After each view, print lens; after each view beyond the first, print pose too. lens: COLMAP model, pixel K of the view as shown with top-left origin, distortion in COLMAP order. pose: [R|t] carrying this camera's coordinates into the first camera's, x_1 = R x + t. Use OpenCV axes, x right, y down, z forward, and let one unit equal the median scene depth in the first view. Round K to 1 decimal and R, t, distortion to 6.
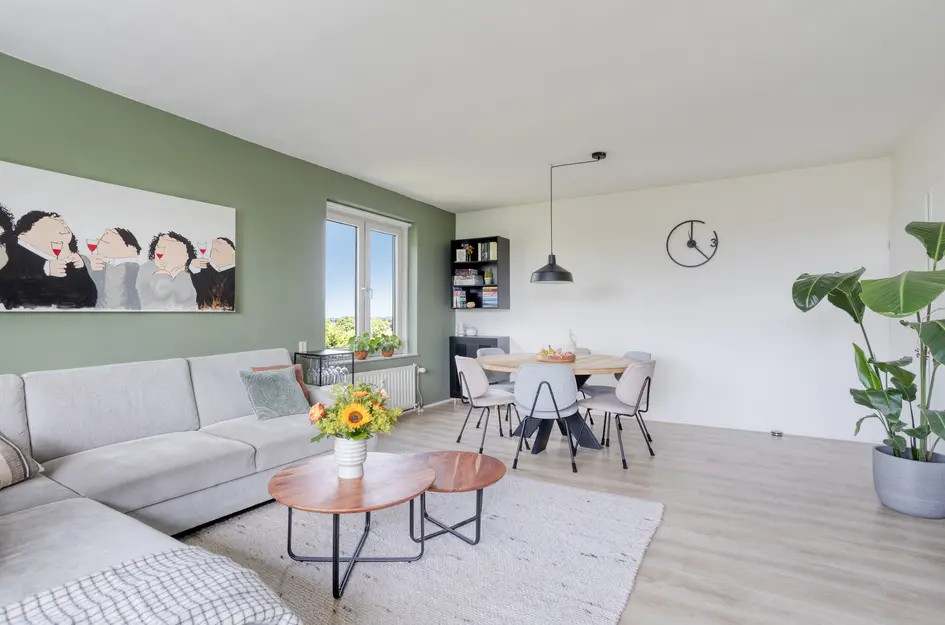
lens RADIAL K [[450.1, 0, 472.5], [0, 450.1, 312.5], [0, 0, 1]] dist [-0.032882, 0.000712]
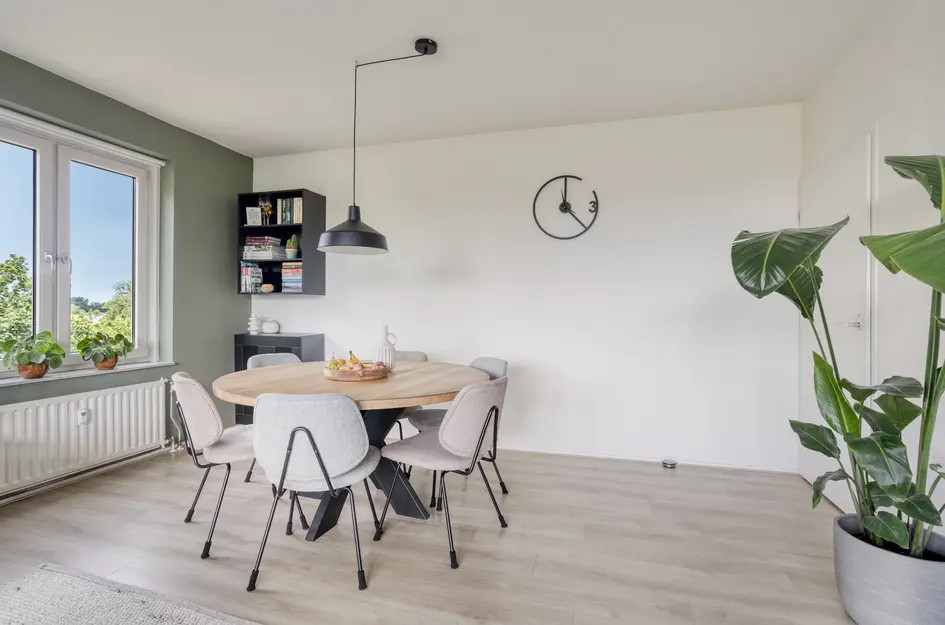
lens RADIAL K [[458.0, 0, 472.1], [0, 458.0, 302.2], [0, 0, 1]] dist [-0.037982, 0.000237]
pose [[0.969384, 0.008030, 0.245418, 0.139571], [-0.007603, 0.999967, -0.002687, 0.003837], [-0.245431, 0.000739, 0.969414, 0.270610]]
